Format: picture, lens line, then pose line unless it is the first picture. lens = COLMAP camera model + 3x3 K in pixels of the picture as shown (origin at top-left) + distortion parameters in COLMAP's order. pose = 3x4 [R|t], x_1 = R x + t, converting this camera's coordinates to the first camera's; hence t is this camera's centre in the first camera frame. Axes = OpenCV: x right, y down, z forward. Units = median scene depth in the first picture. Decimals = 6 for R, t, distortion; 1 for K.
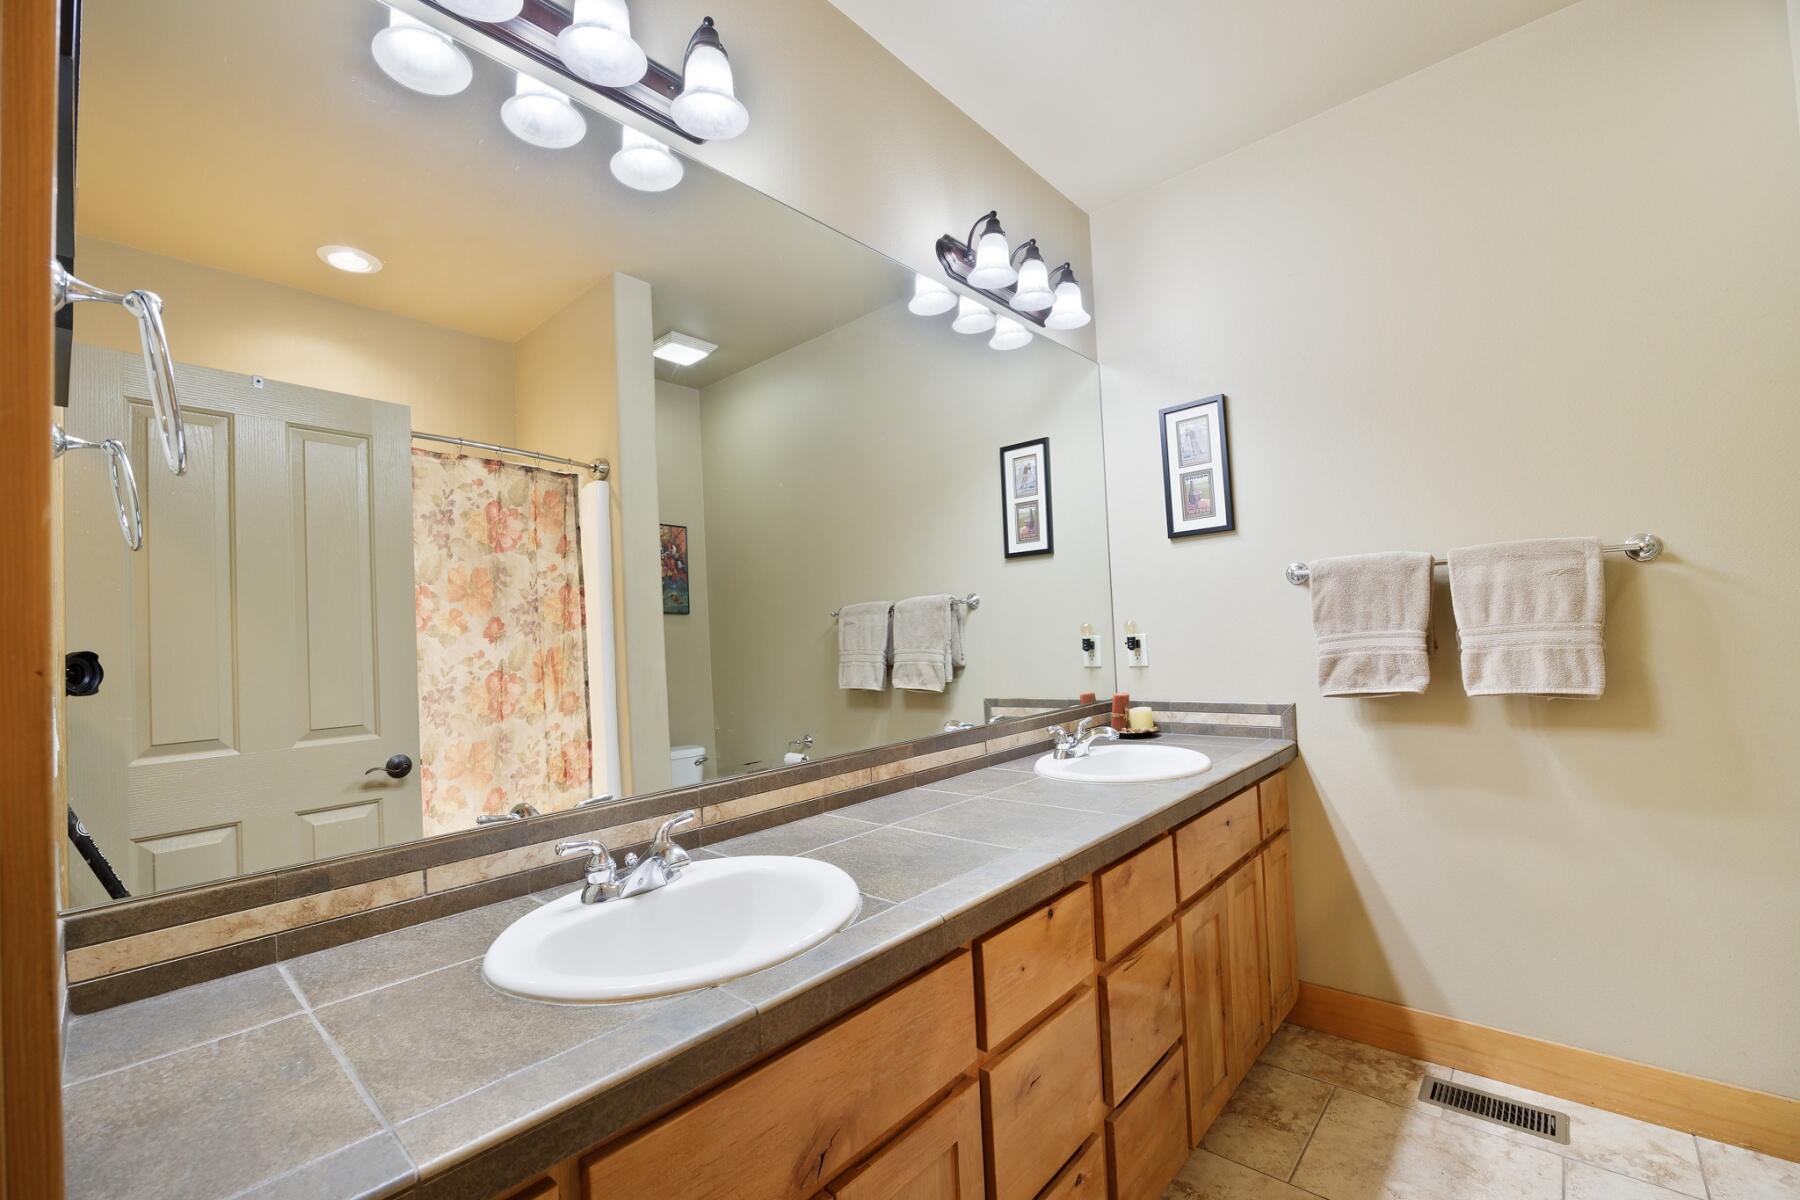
lens RADIAL K [[739.2, 0, 908.7], [0, 739.2, 606.7], [0, 0, 1]] dist [-0.013811, 0.000681]
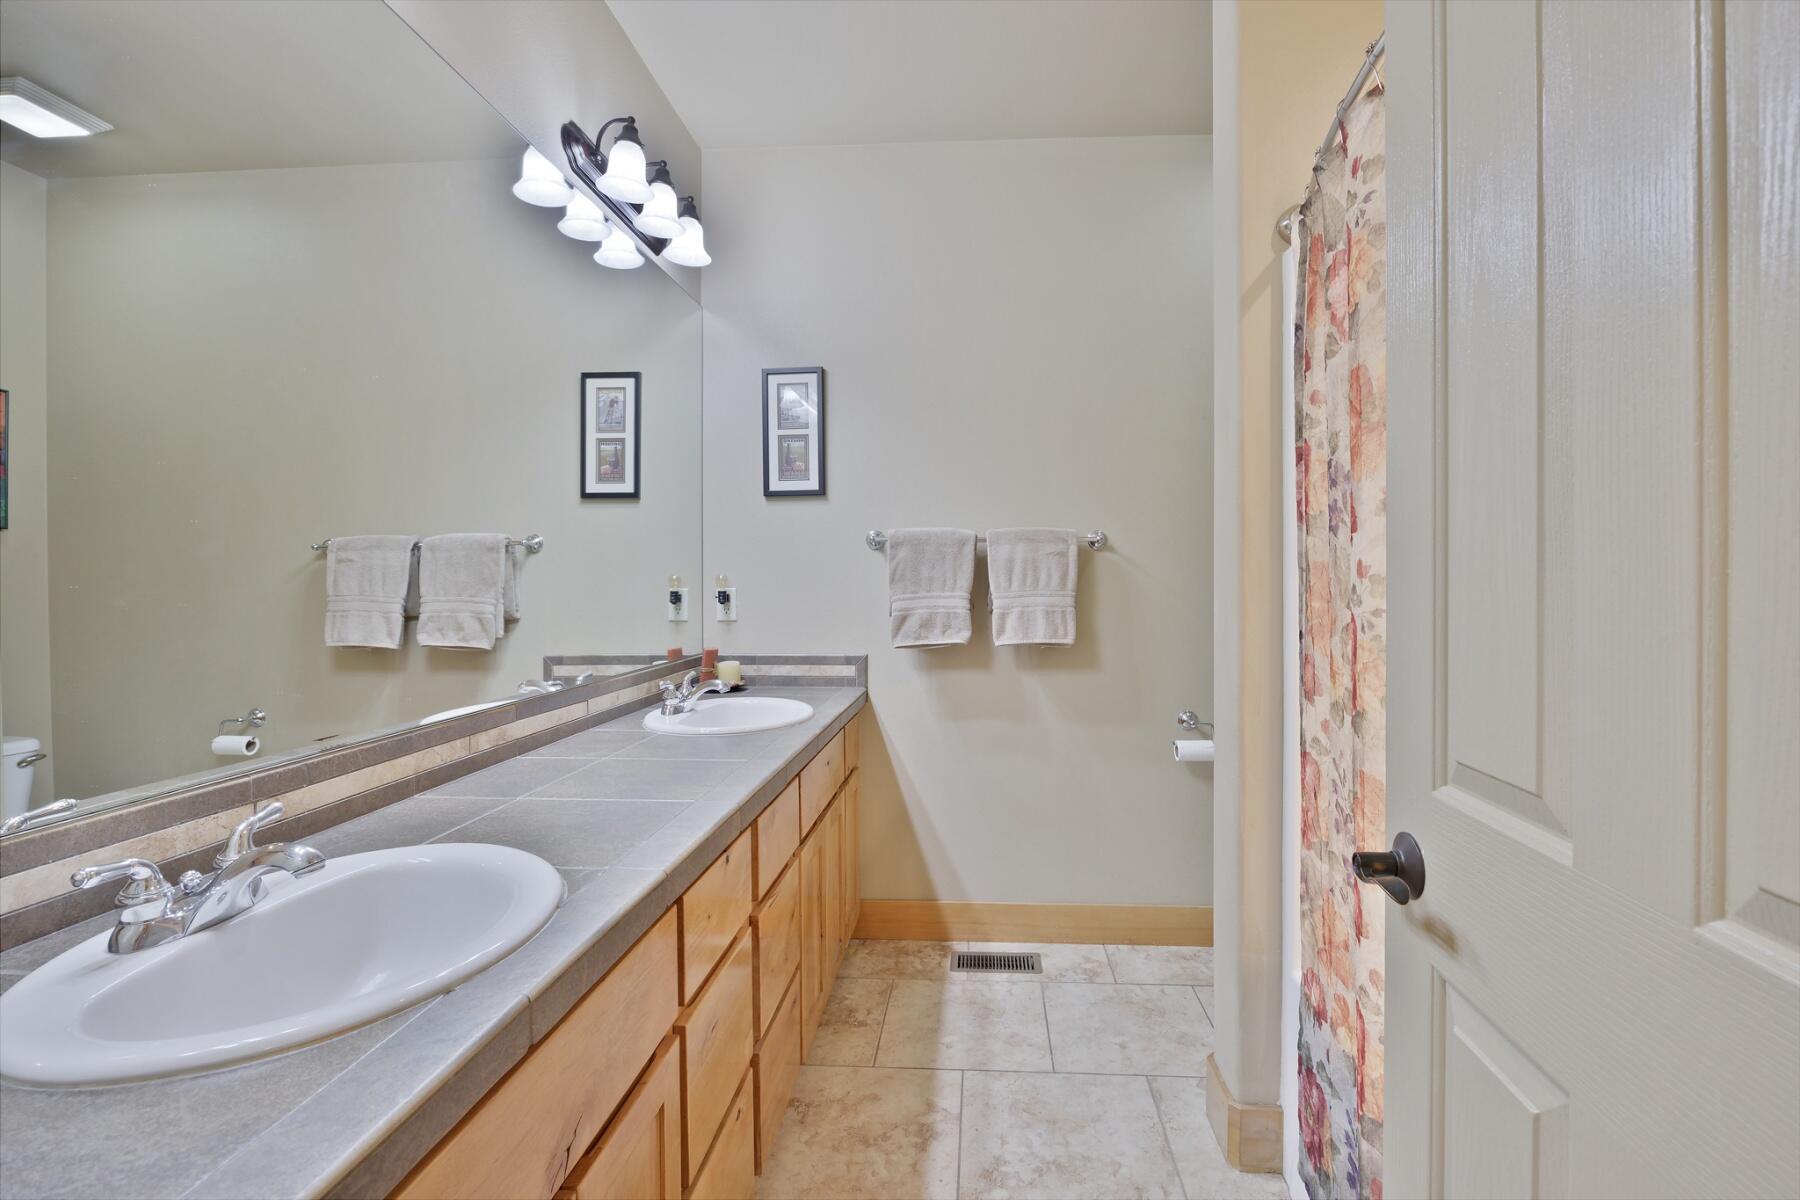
lens RADIAL K [[780.0, 0, 934.6], [0, 780.0, 575.2], [0, 0, 1]] dist [-0.014162, 0.000564]
pose [[0.785304, 0.046909, 0.617331, -0.151974], [-0.056810, 0.998379, -0.003596, 0.009081], [-0.616499, -0.032247, 0.786695, 0.000204]]
